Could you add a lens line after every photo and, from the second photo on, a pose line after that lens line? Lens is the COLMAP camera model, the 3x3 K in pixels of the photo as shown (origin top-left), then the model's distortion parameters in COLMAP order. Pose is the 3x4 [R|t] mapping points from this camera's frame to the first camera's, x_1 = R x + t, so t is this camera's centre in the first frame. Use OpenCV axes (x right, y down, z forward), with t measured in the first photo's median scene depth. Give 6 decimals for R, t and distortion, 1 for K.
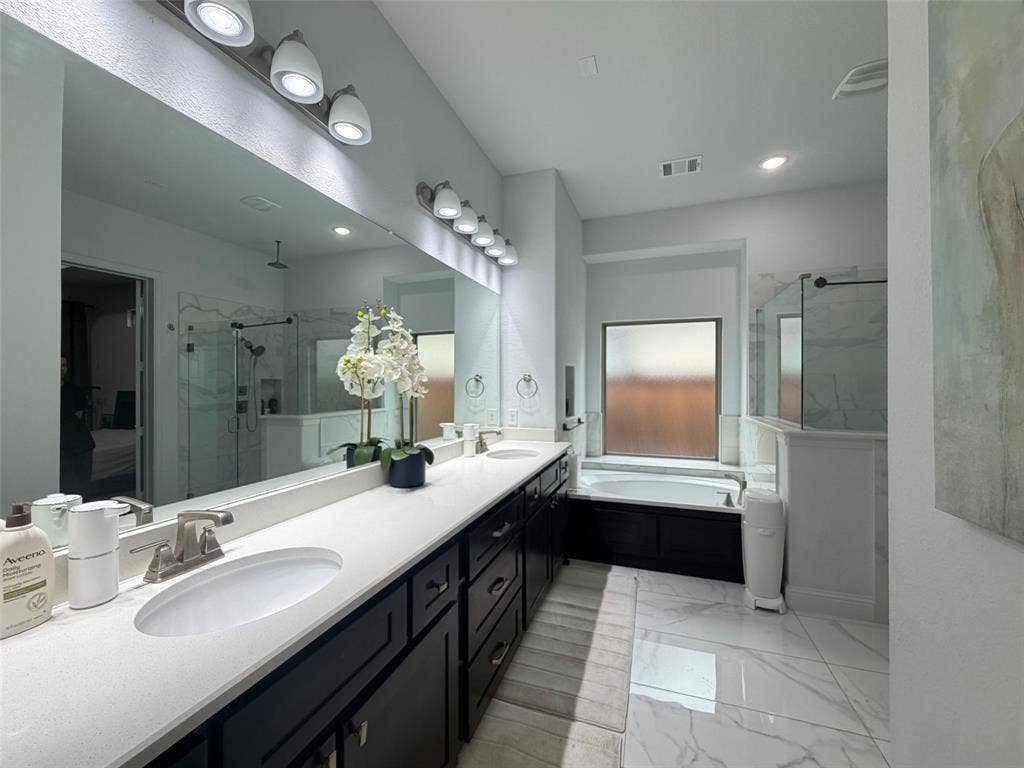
lens RADIAL K [[410.0, 0, 512.0], [0, 410.0, 384.0], [0, 0, 1]] dist [-0.000102, 0.000155]
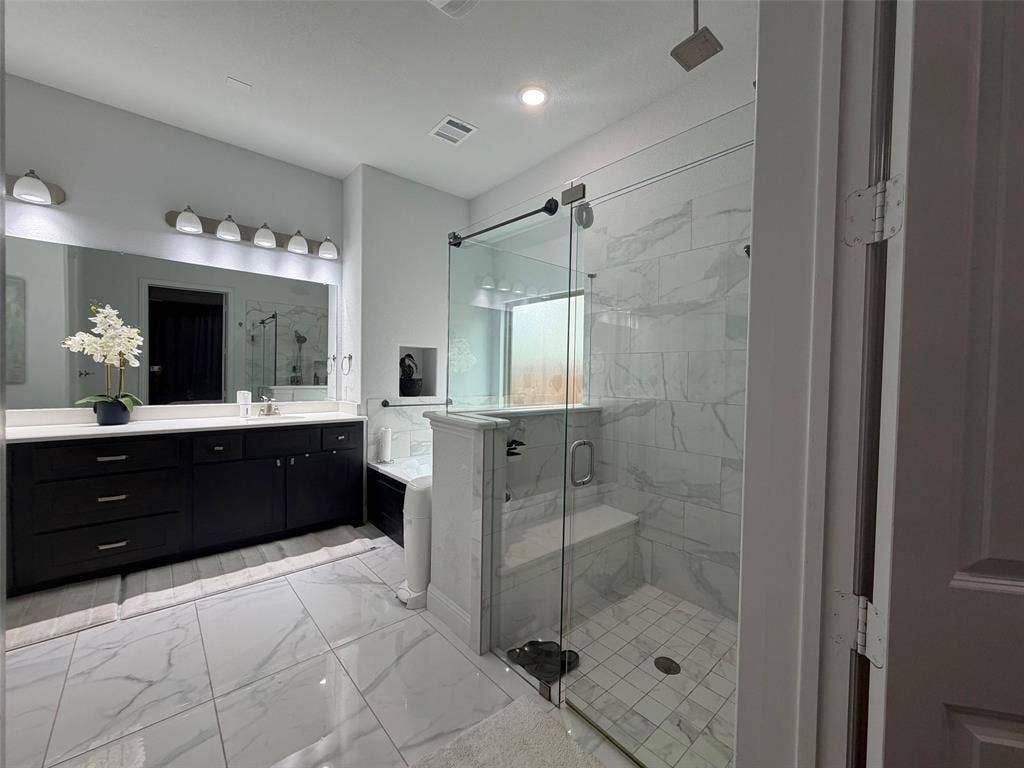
lens RADIAL K [[410.0, 0, 512.0], [0, 410.0, 384.0], [0, 0, 1]] dist [-0.000102, 0.000155]
pose [[0.873092, 0.031176, -0.486558, 1.104788], [-0.016721, 0.999281, 0.034023, 0.014162], [0.487269, -0.021569, 0.872985, 0.266305]]
